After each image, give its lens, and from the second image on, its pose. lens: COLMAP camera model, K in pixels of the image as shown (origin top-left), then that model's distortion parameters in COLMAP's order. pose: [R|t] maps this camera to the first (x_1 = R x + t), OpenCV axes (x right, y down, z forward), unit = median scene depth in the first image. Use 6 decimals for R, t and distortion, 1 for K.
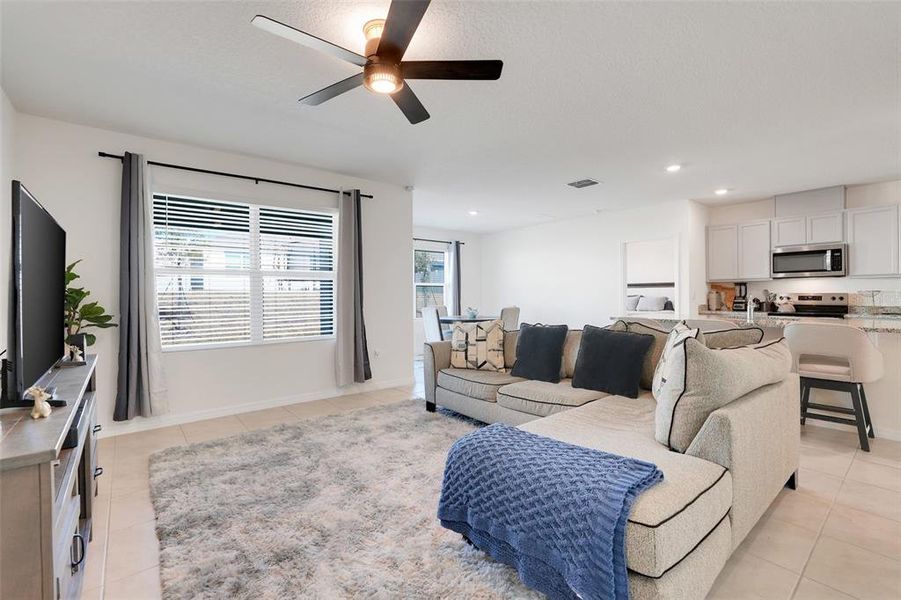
lens RADIAL K [[391.5, 0, 457.2], [0, 391.5, 300.5], [0, 0, 1]] dist [-0.001023, 0.007186]
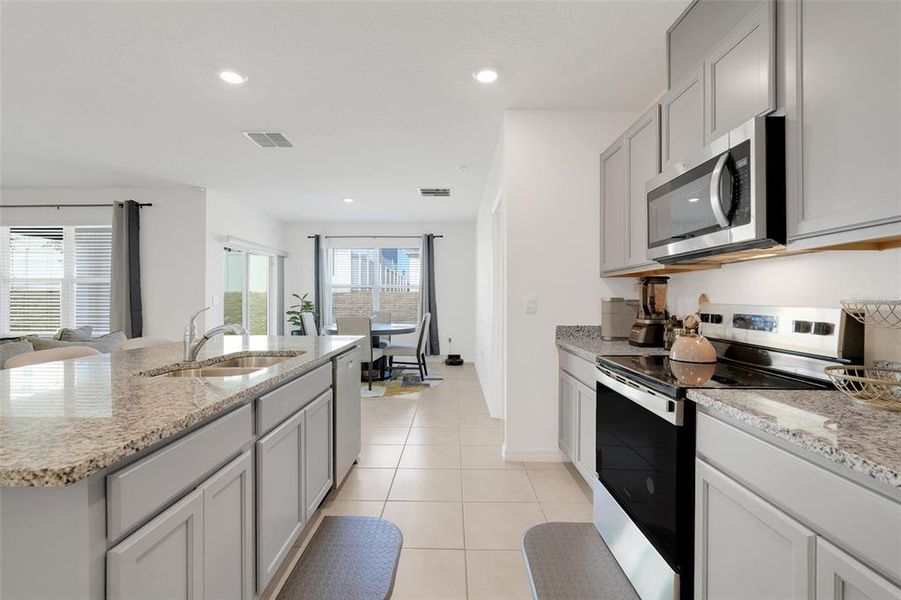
lens RADIAL K [[399.4, 0, 443.9], [0, 399.4, 298.8], [0, 0, 1]] dist [-0.014724, 0.013347]
pose [[0.744589, 0.012957, -0.667398, 0.917707], [-0.023091, 0.999713, -0.006354, -0.016535], [0.667124, 0.020142, 0.744674, 0.610175]]
